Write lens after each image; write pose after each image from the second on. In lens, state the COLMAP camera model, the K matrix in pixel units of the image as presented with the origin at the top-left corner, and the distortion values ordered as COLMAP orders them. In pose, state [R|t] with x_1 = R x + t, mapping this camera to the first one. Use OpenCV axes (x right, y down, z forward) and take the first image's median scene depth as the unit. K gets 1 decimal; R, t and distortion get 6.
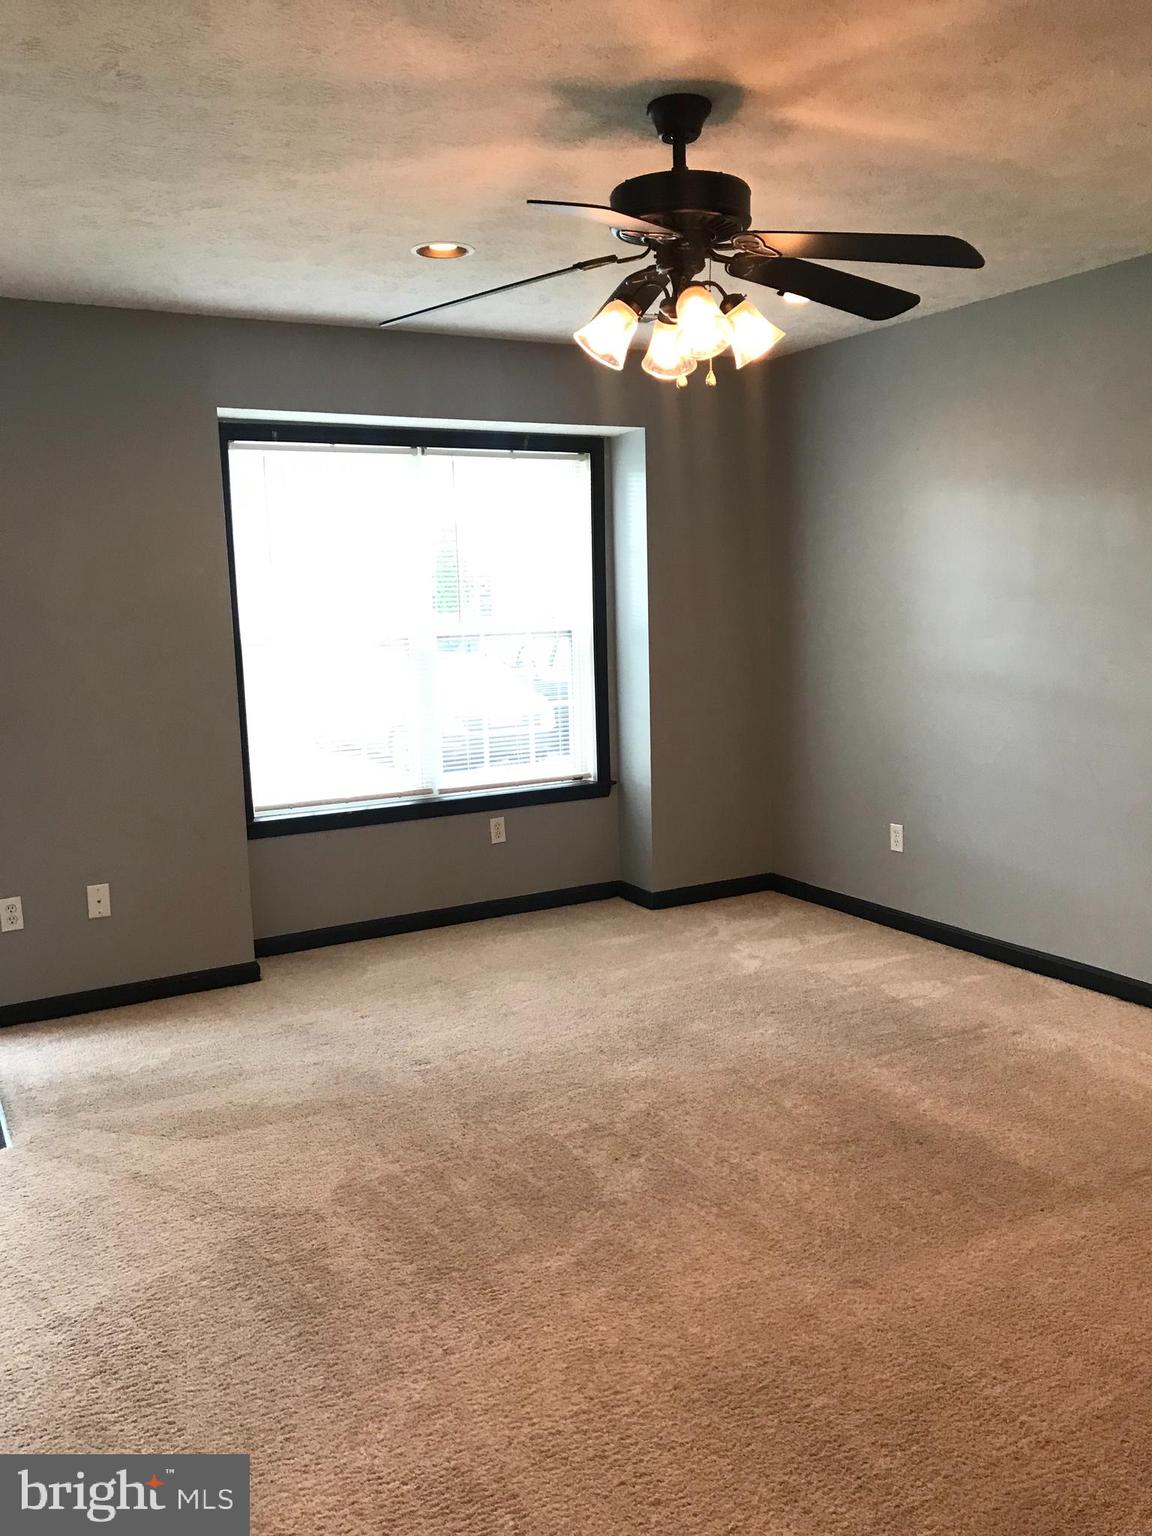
lens RADIAL K [[1258.3, 0, 580.5], [0, 1258.3, 762.5], [0, 0, 1]] dist [0.013721, 0.002123]
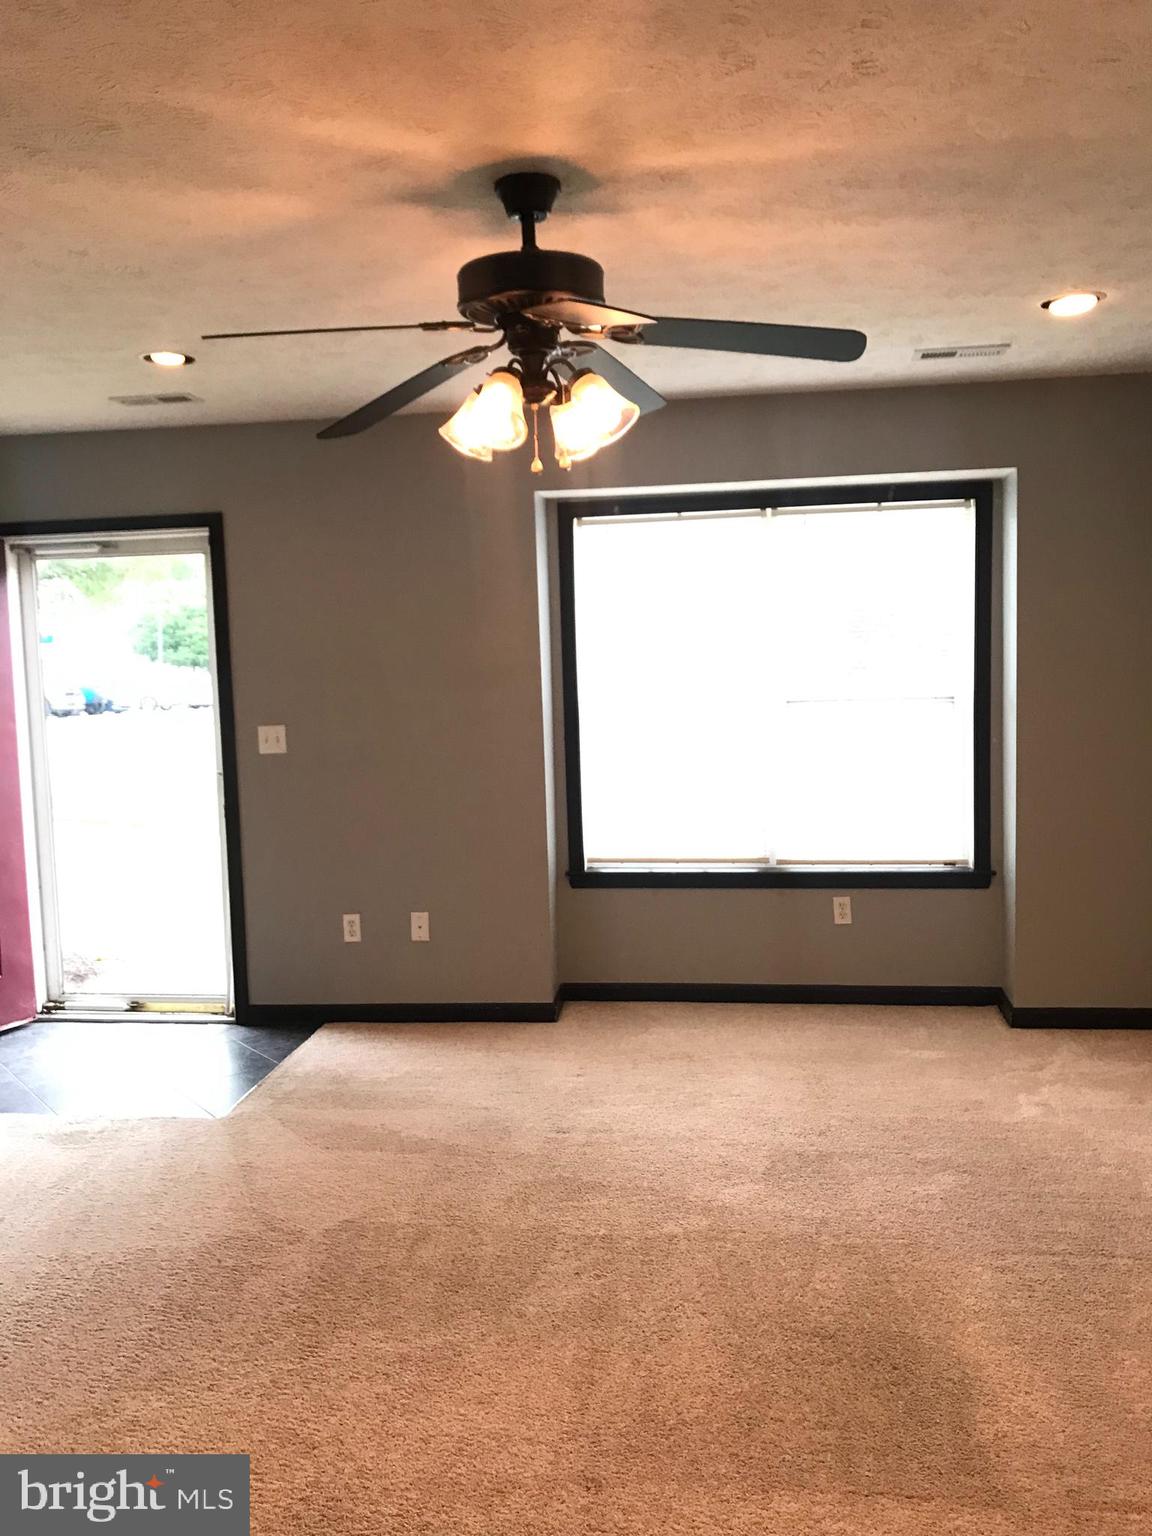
lens RADIAL K [[1241.6, 0, 495.7], [0, 1241.6, 760.5], [0, 0, 1]] dist [0.105321, -0.188726]
pose [[0.799529, 0.054446, -0.598155, 0.336475], [-0.073977, 0.997227, -0.008112, -0.036549], [0.596054, 0.050736, 0.801340, 0.121268]]
